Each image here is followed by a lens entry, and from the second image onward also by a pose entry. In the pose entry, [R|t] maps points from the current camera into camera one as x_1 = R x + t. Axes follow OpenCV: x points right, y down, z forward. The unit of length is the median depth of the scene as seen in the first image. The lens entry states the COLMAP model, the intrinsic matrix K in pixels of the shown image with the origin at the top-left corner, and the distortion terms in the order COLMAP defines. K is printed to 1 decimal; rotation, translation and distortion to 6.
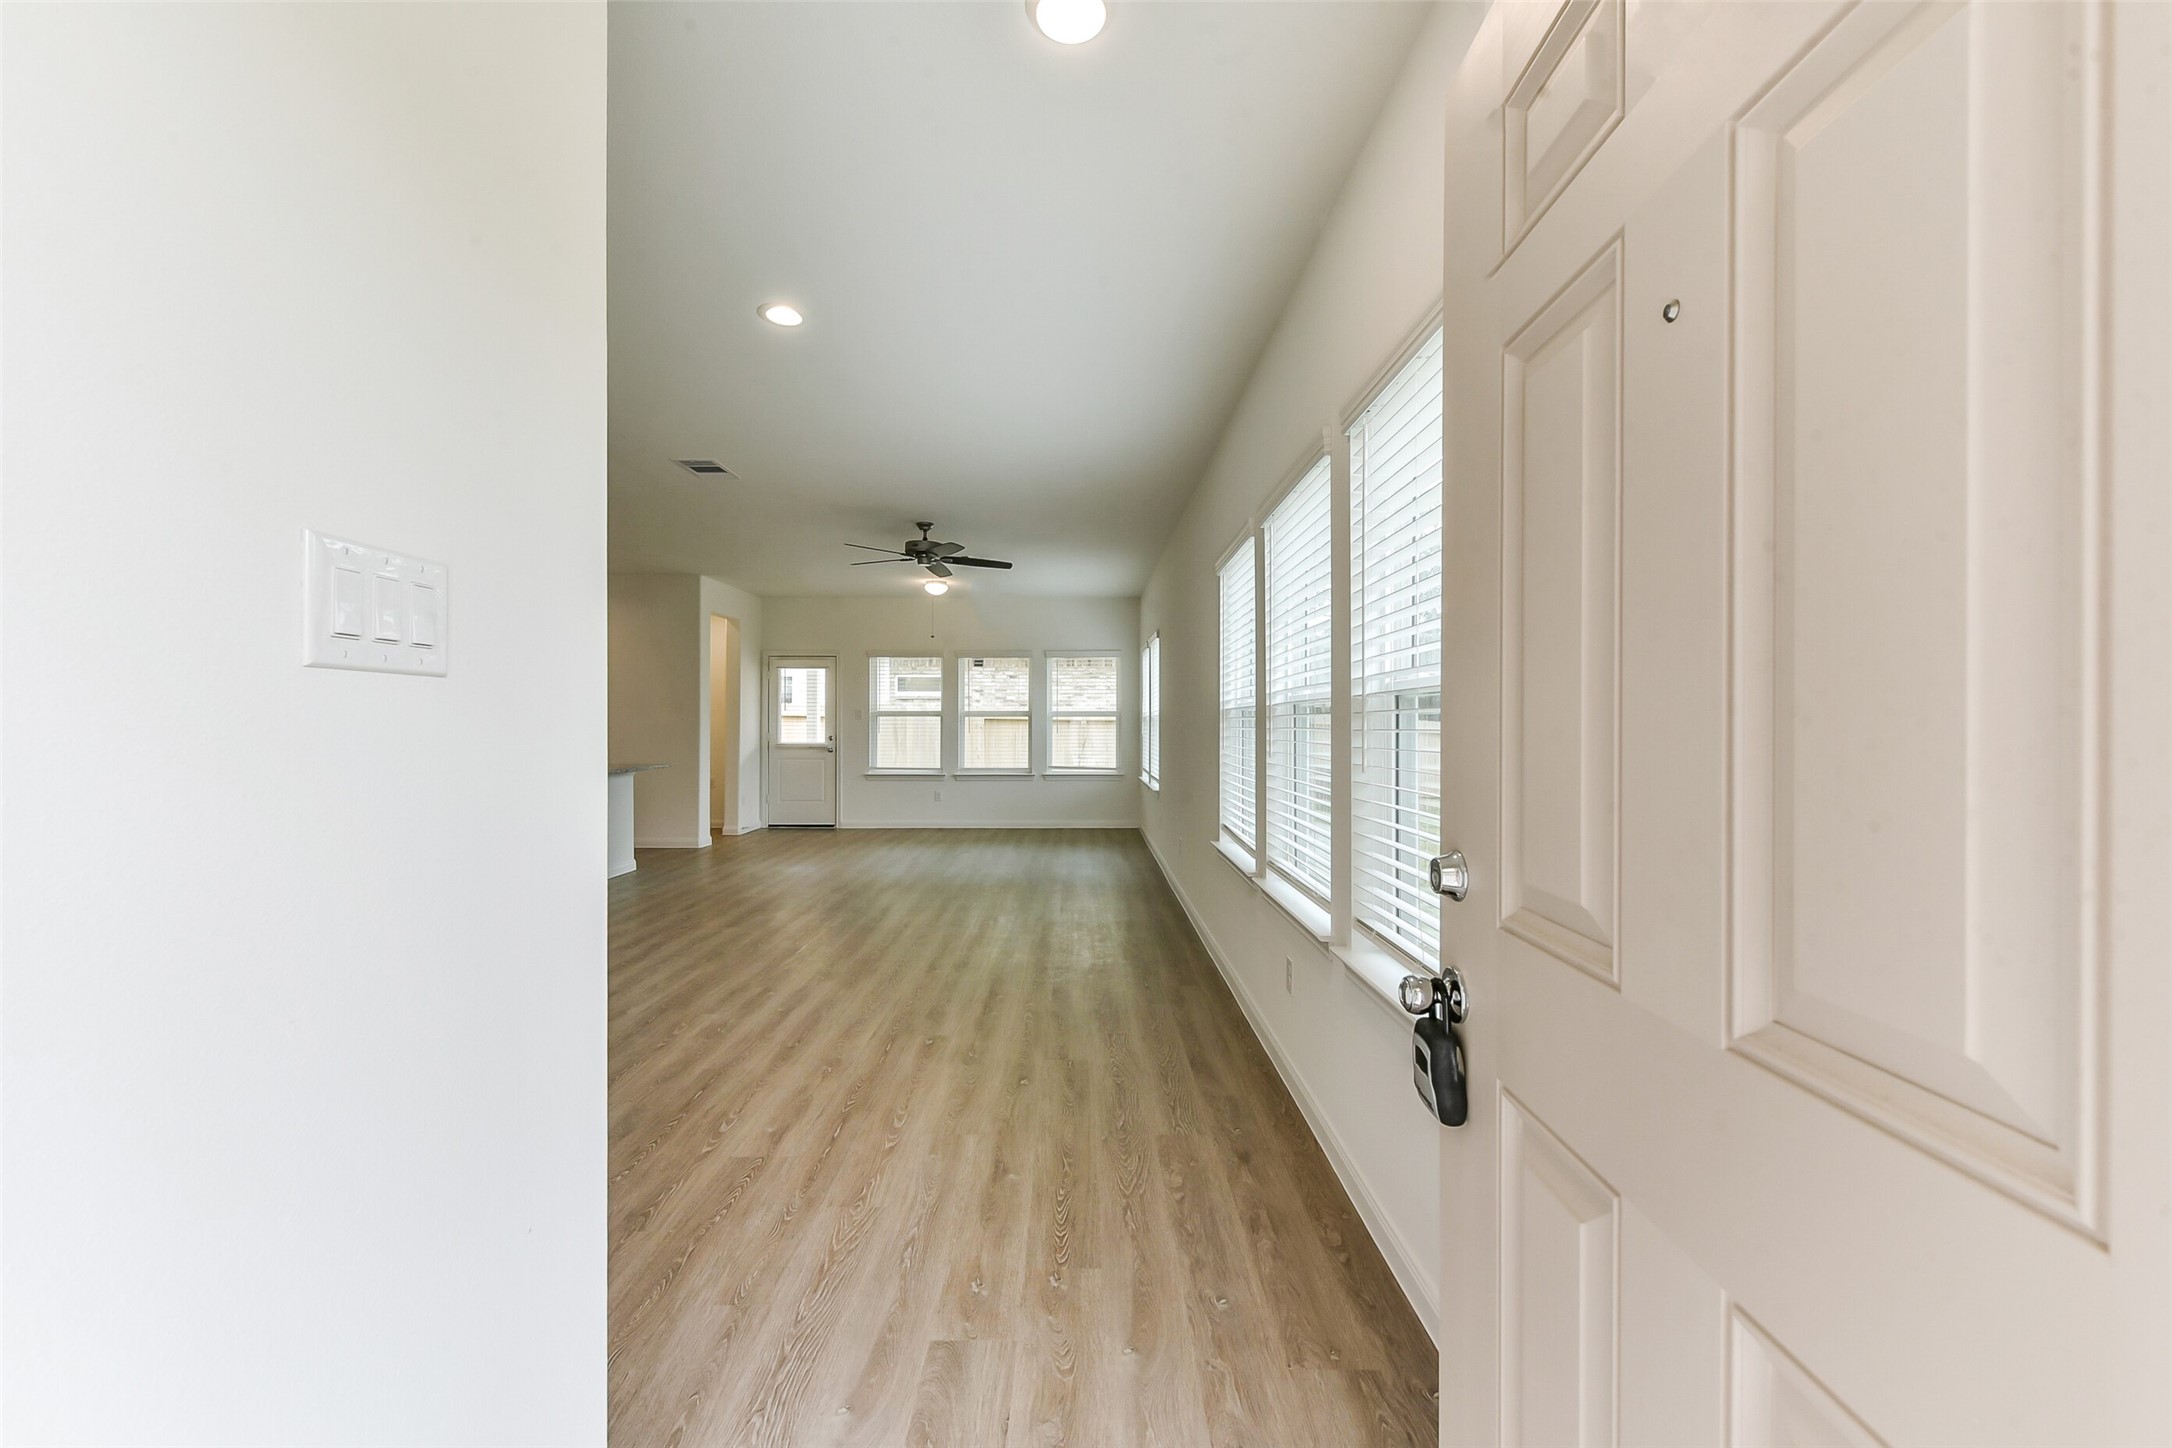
lens RADIAL K [[838.6, 0, 1092.3], [0, 838.6, 723.8], [0, 0, 1]] dist [0.004151, -0.001780]
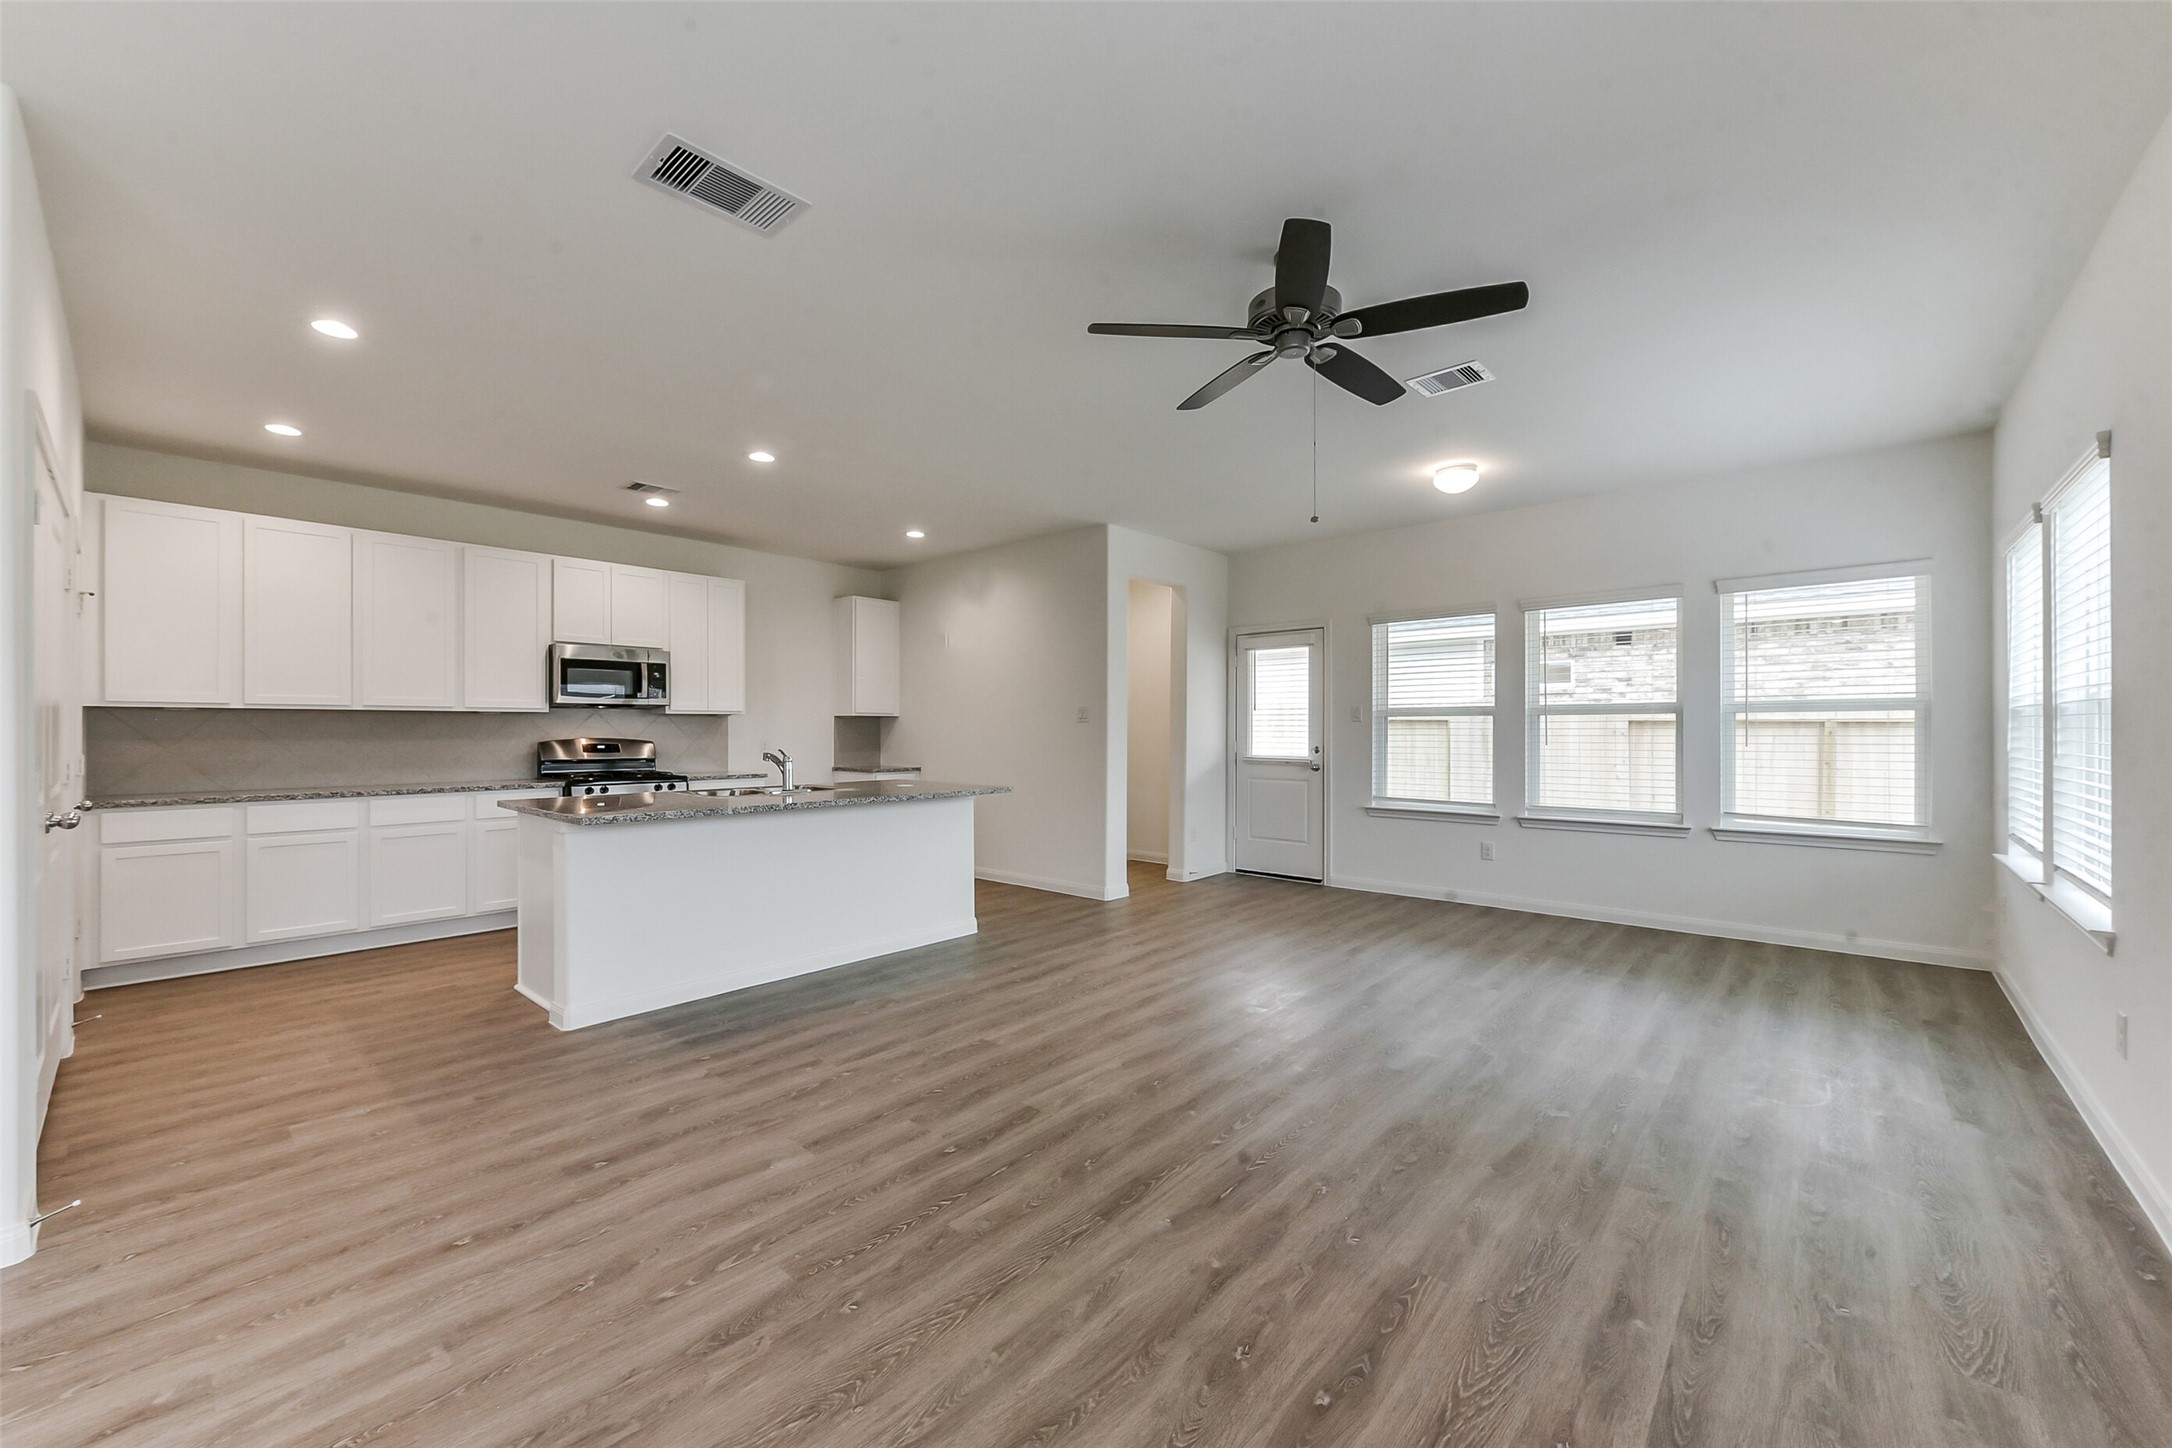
lens RADIAL K [[838.6, 0, 1088.8], [0, 838.6, 725.1], [0, 0, 1]] dist [0.004151, -0.001780]
pose [[0.737826, -0.005343, -0.674970, 0.007440], [0.001825, 0.999981, -0.005921, 0.001509], [0.674988, 0.003137, 0.737822, 0.483252]]
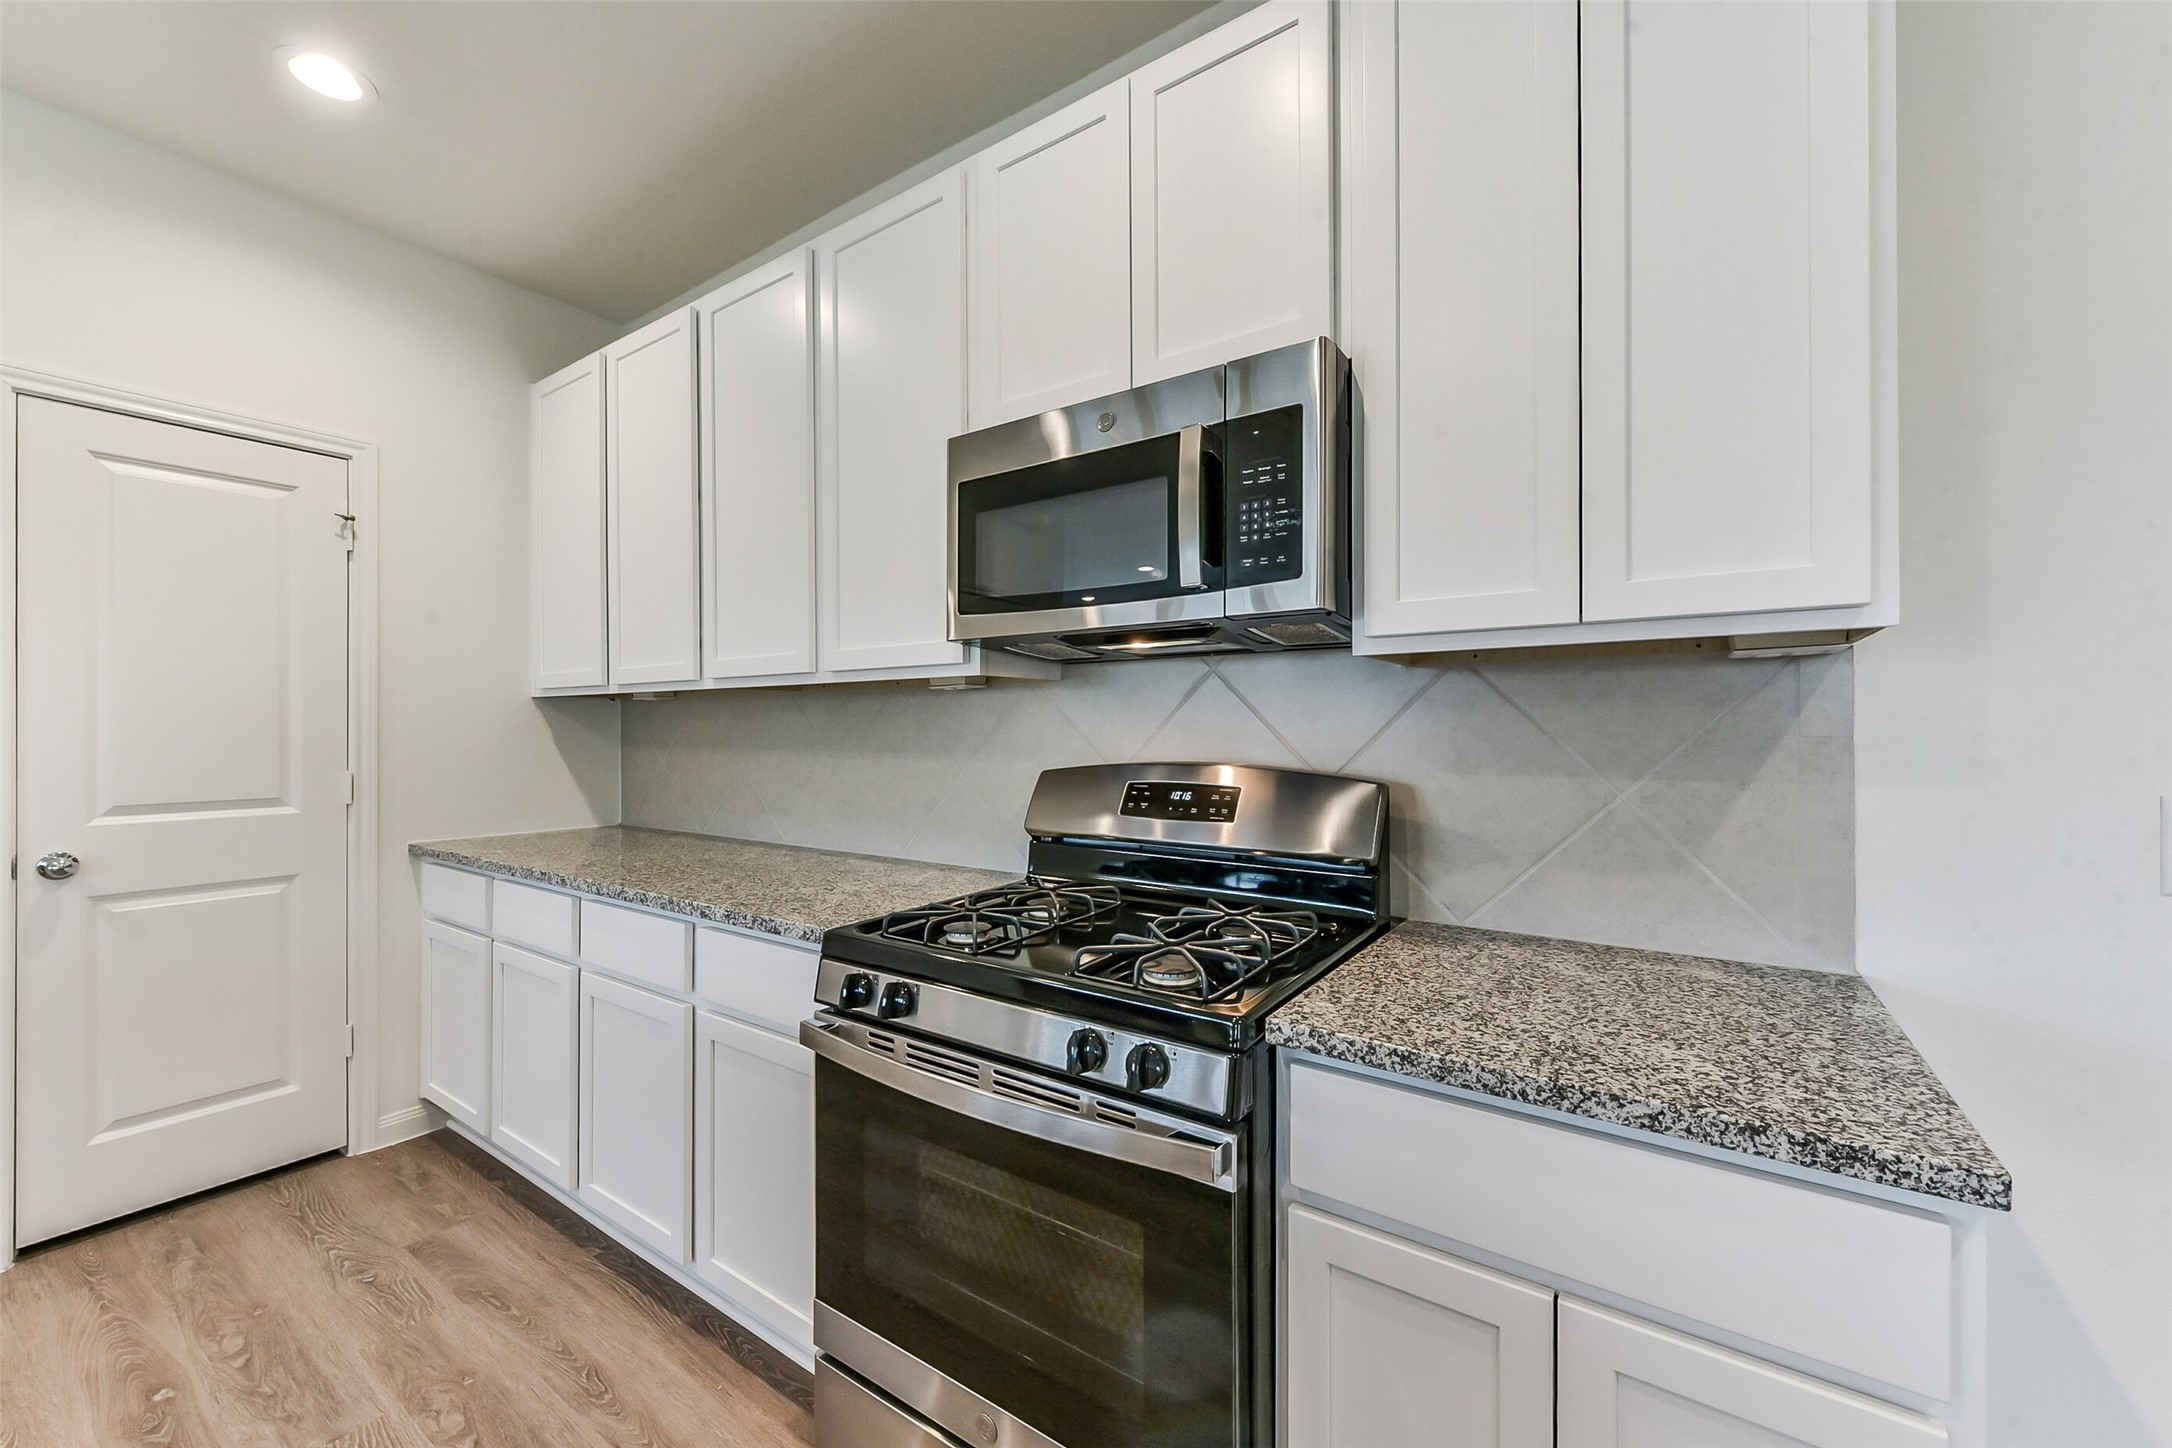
lens RADIAL K [[838.6, 0, 1071.8], [0, 838.6, 730.2], [0, 0, 1]] dist [0.004151, -0.001780]
pose [[-0.587426, 0.001000, -0.809277, -0.646972], [0.000760, 0.999999, 0.000684, -0.000471], [0.809277, -0.000213, -0.587427, 0.843583]]
